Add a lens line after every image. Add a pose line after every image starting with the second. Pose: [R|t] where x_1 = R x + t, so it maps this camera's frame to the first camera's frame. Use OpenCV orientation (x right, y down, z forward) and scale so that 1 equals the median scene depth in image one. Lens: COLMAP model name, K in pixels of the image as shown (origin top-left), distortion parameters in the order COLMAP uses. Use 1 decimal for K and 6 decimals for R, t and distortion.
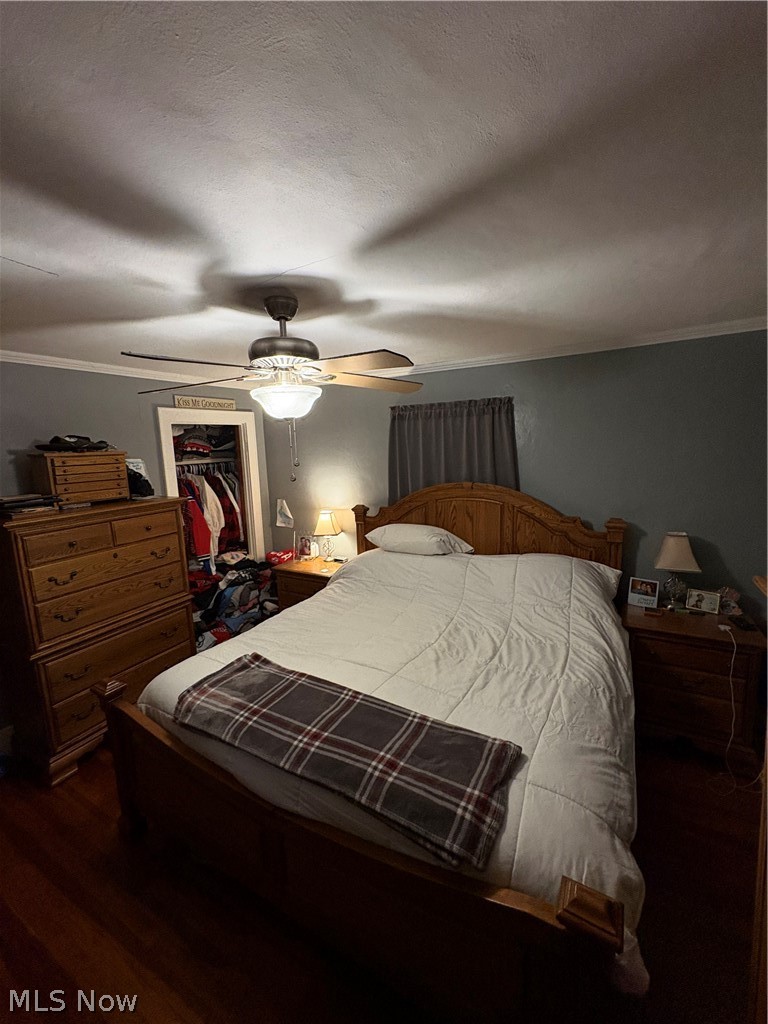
lens RADIAL K [[410.0, 0, 397.8], [0, 410.0, 515.4], [0, 0, 1]] dist [0.000381, 0.000000]
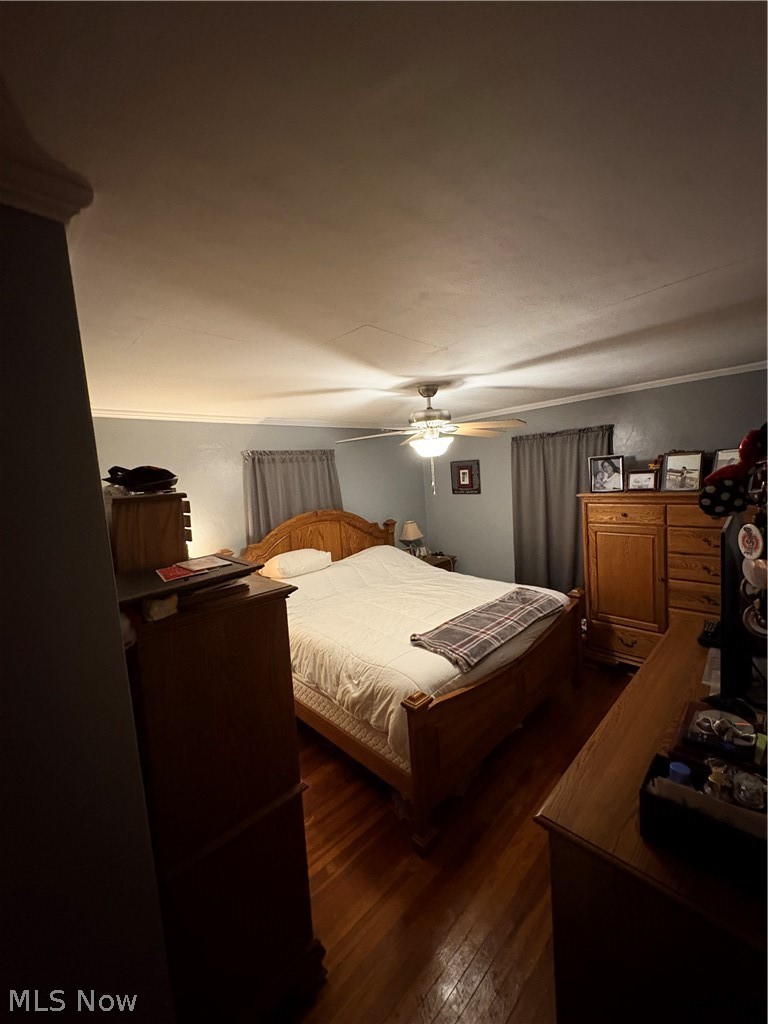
lens RADIAL K [[403.8, 0, 388.7], [0, 403.8, 509.1], [0, 0, 1]] dist [0.000190, -0.000020]
pose [[0.299231, -0.088836, 0.950036, -1.523848], [0.223410, 0.974504, 0.020757, -0.092947], [-0.927658, 0.206037, 0.311448, 0.582184]]
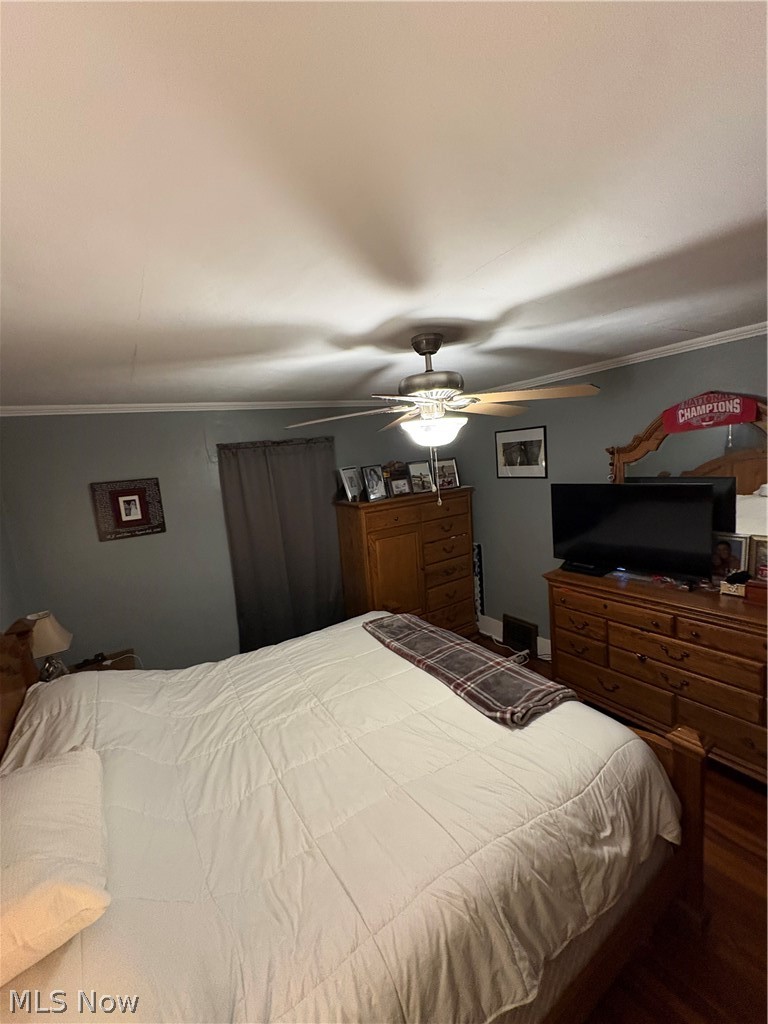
lens RADIAL K [[405.1, 0, 385.4], [0, 405.1, 511.2], [0, 0, 1]] dist [-0.002507, -0.000223]
pose [[-0.867530, 0.042012, 0.495608, -0.548765], [0.194529, 0.945717, 0.260343, -0.311783], [-0.457767, 0.322266, -0.828610, 1.635715]]
